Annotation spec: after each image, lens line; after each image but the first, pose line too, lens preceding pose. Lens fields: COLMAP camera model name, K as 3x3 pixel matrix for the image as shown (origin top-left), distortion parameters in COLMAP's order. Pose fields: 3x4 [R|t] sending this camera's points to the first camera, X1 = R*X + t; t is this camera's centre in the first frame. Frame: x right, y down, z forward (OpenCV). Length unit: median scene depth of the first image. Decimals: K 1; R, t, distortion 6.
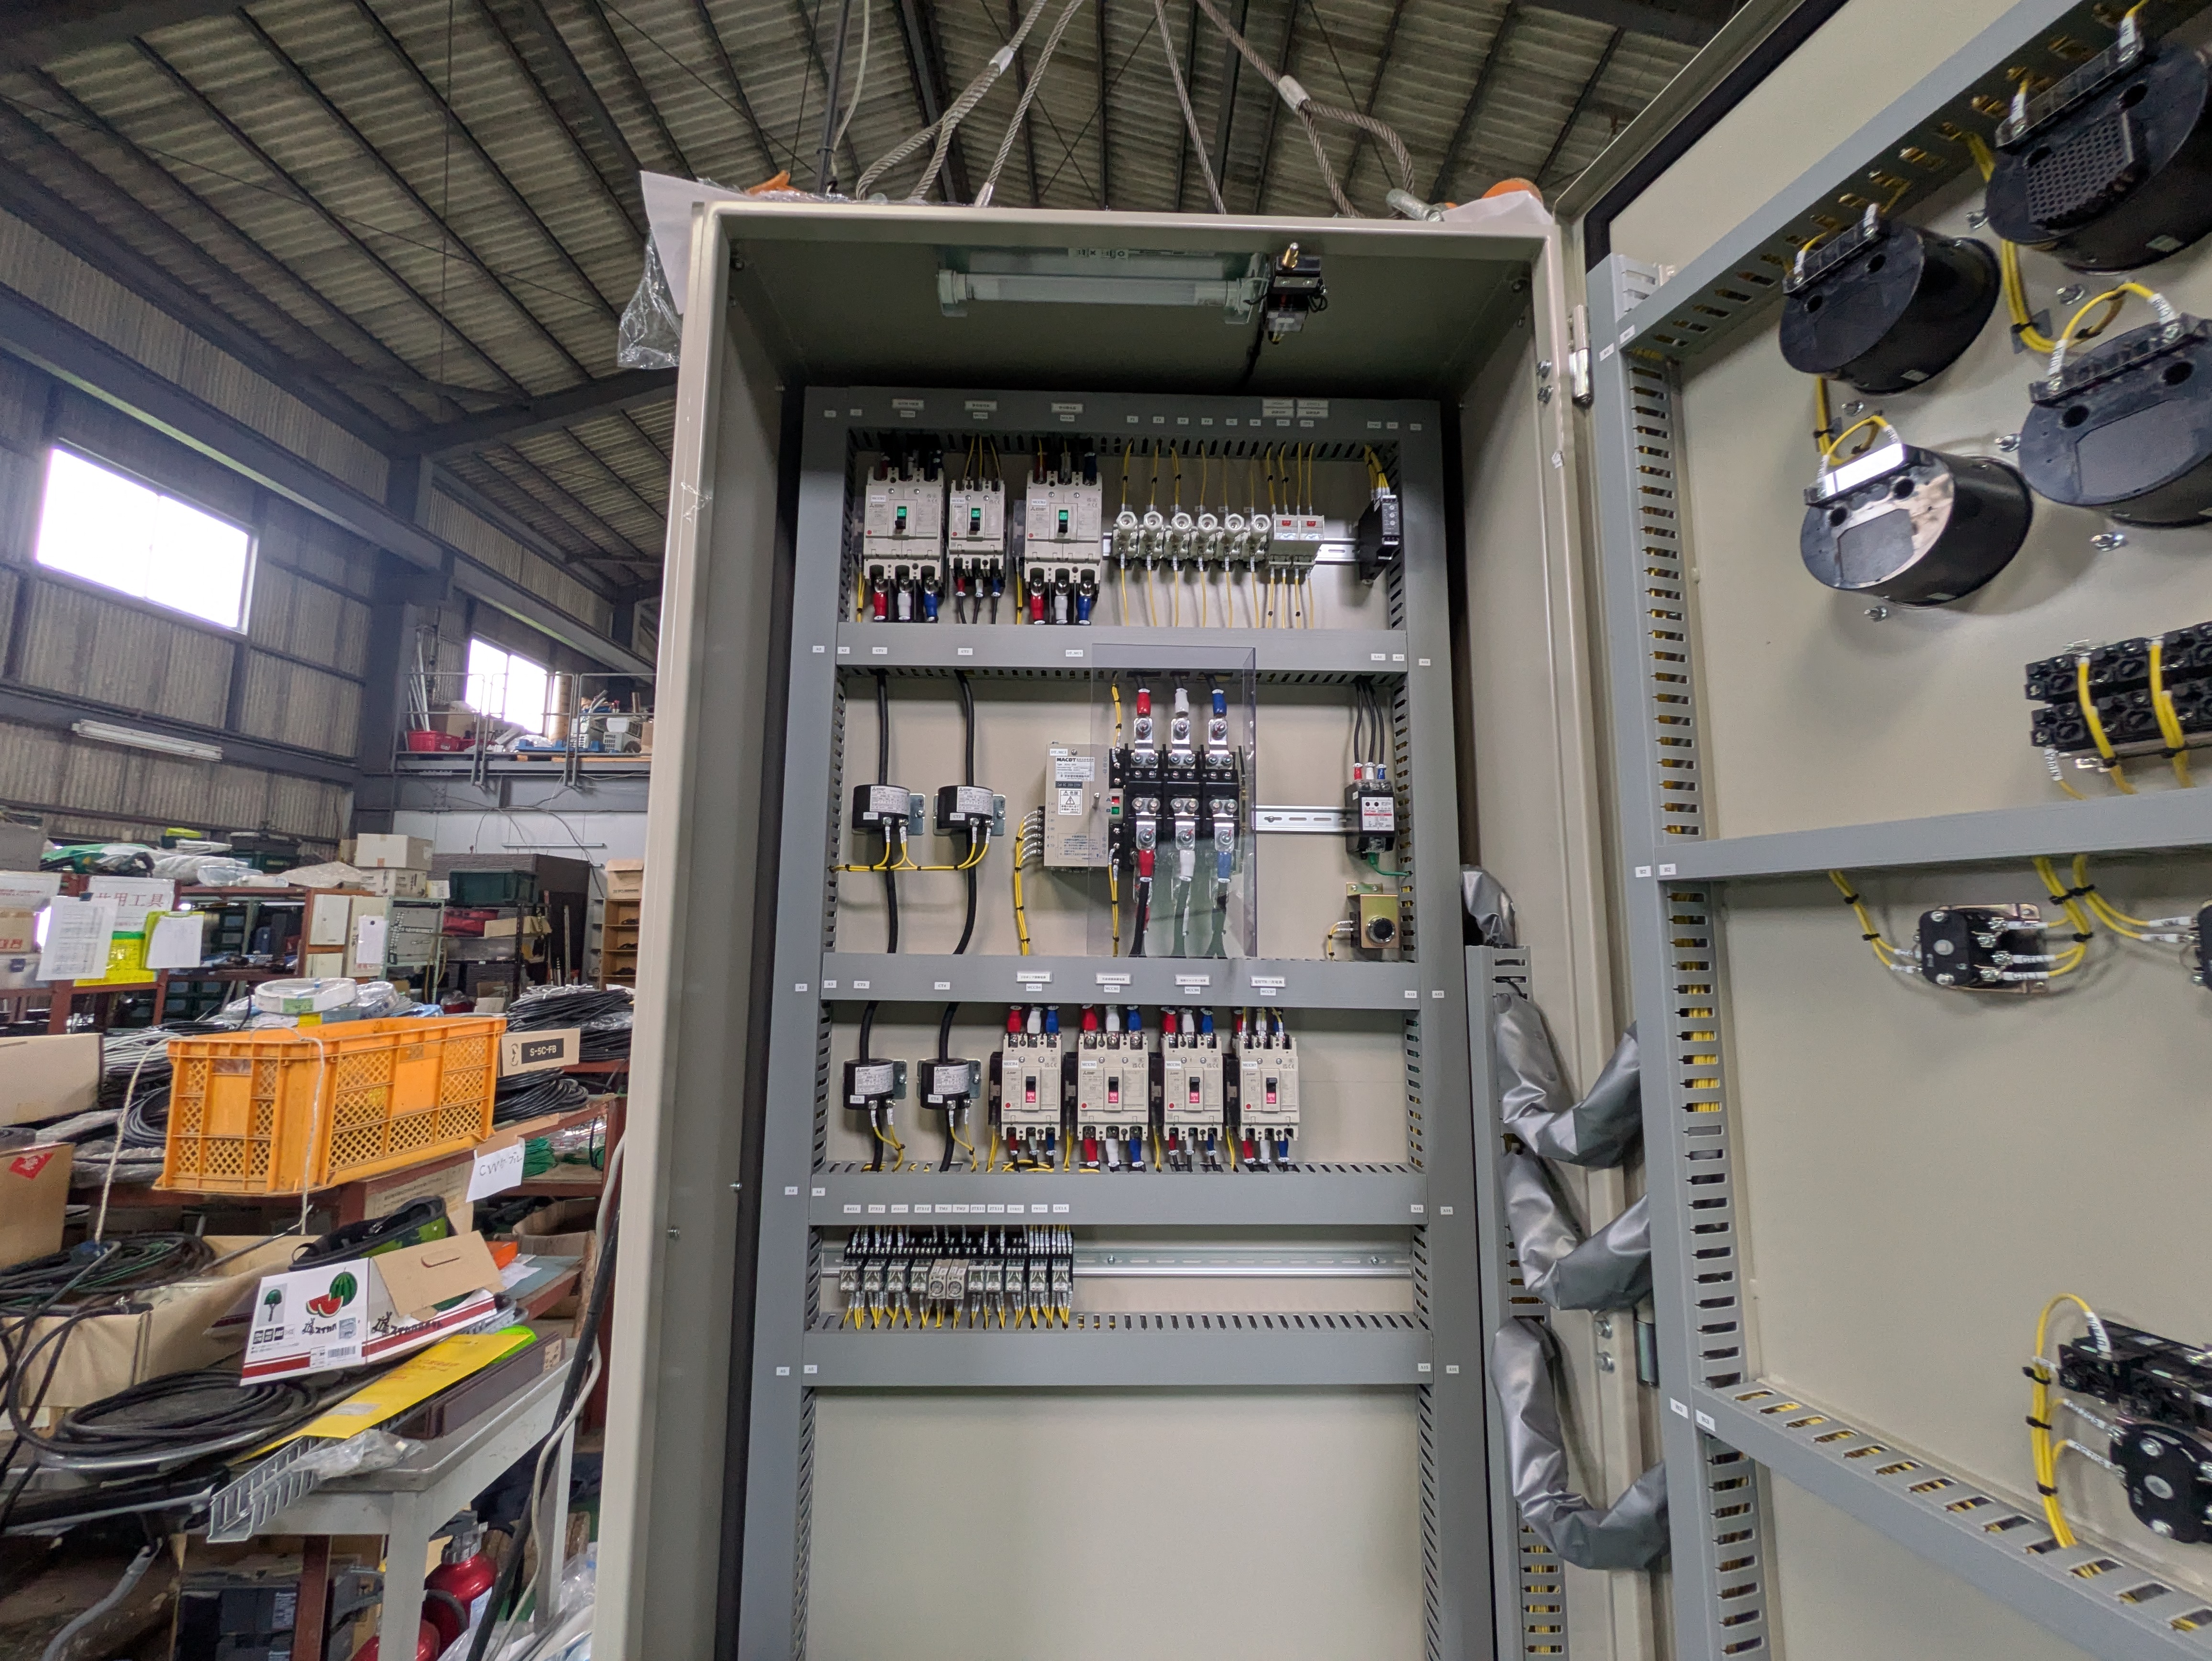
lens RADIAL K [[883.2, 0, 1114.9], [0, 883.2, 828.7], [0, 0, 1]] dist [0.005657, -0.000013]
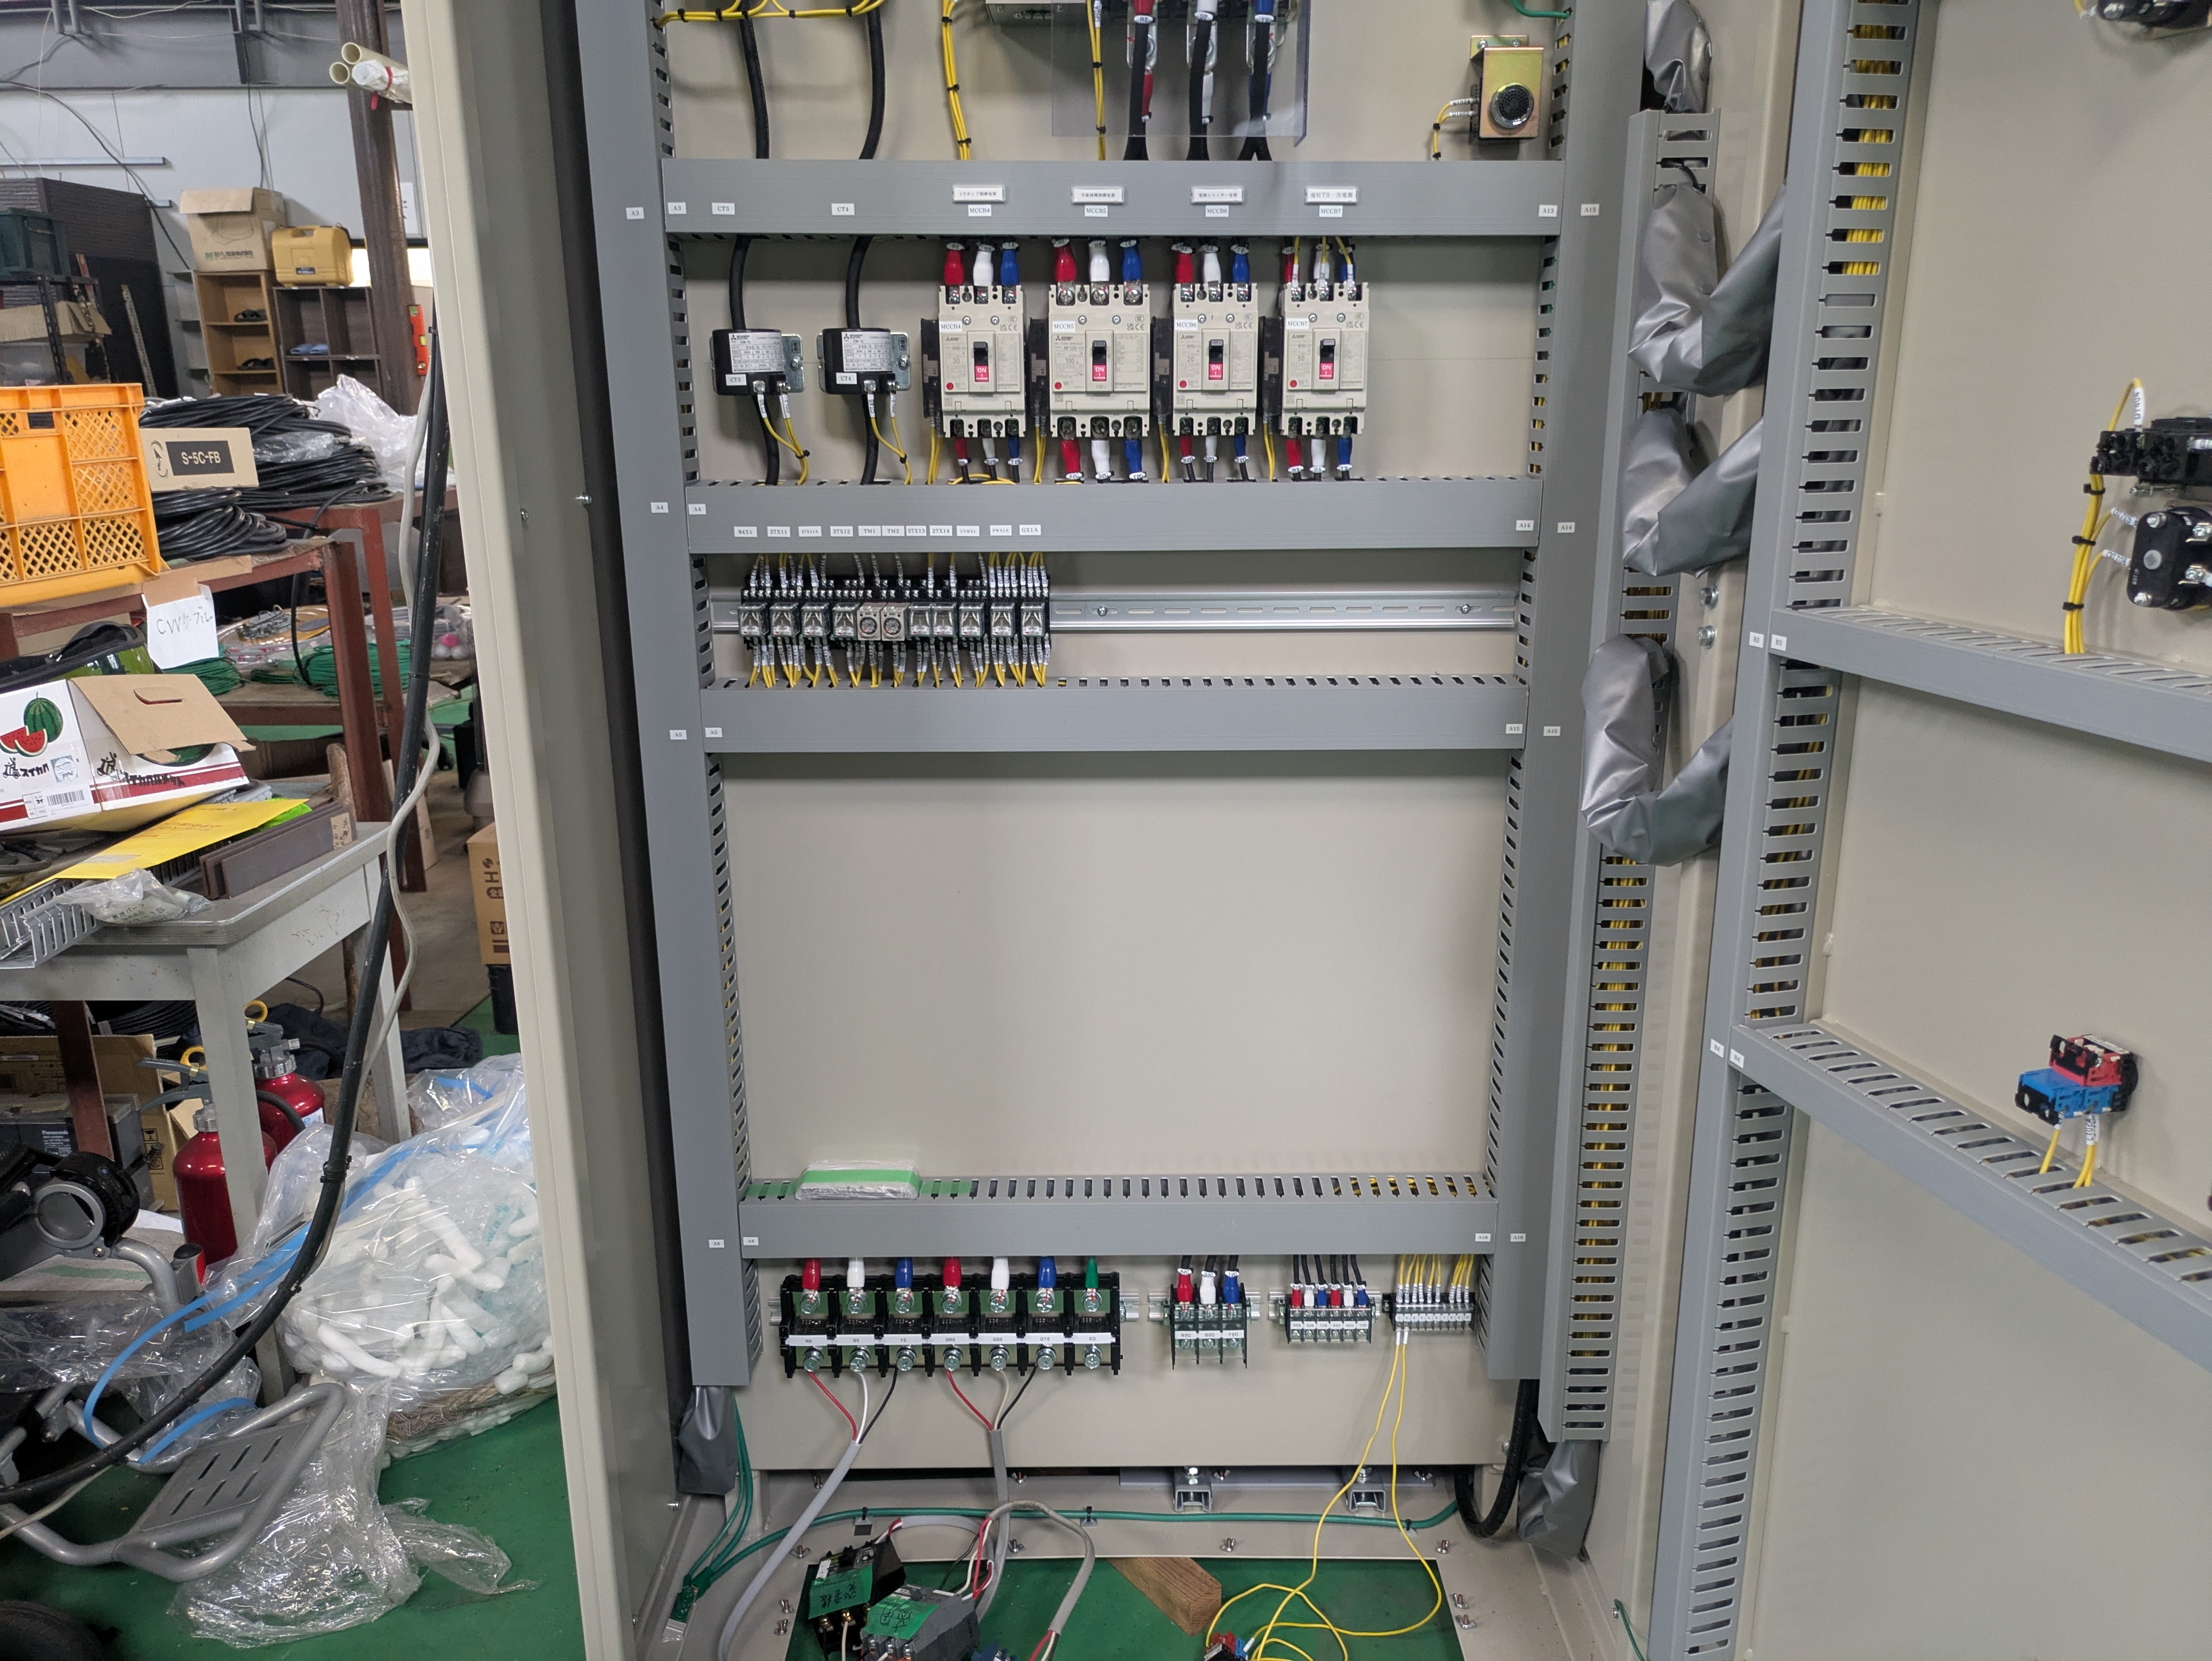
lens RADIAL K [[1670.6, 0, 1110.2], [0, 1670.6, 831.7], [0, 0, 1]] dist [0.037325, -0.022670]
pose [[0.999253, -0.001122, -0.038637, 0.035448], [0.015843, 0.923649, 0.382912, 0.082154], [0.035257, -0.383238, 0.922976, -0.222588]]
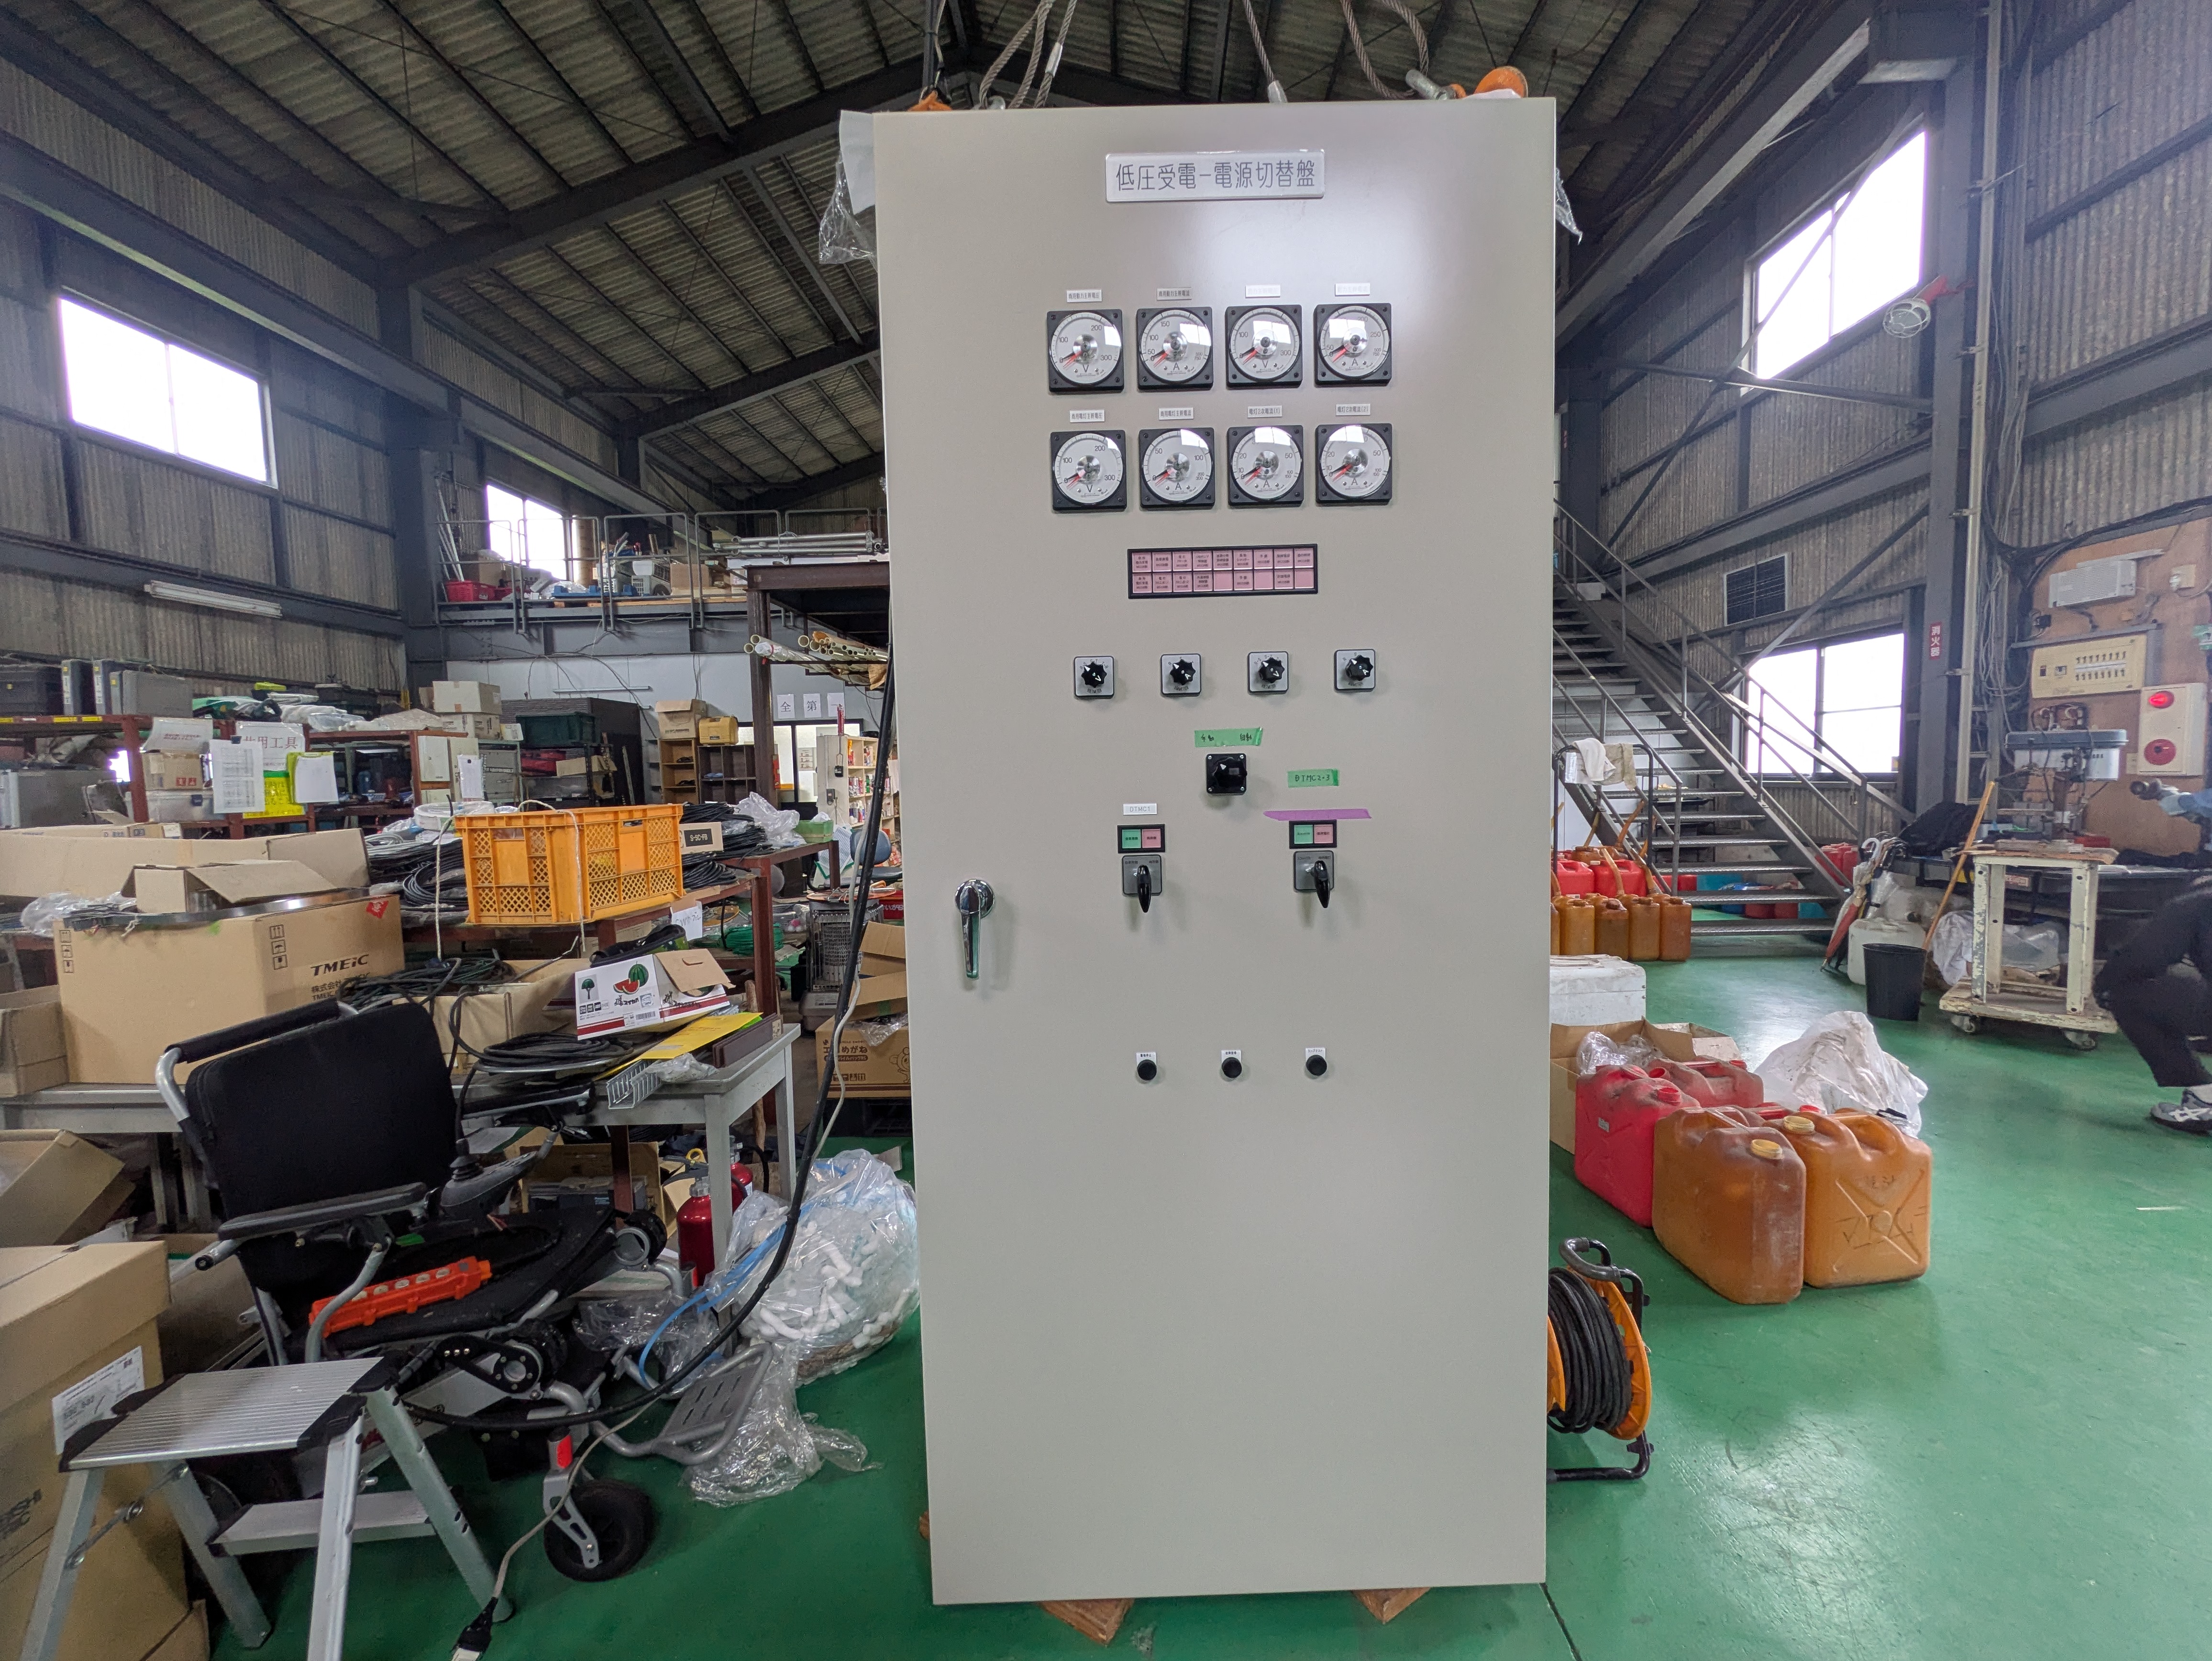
lens RADIAL K [[883.2, 0, 1106.3], [0, 883.2, 826.3], [0, 0, 1]] dist [0.005657, -0.000013]
pose [[0.998968, -0.028454, -0.035415, -0.062505], [0.034482, 0.982447, 0.183329, 0.047514], [0.029577, -0.184361, 0.982413, -0.269425]]
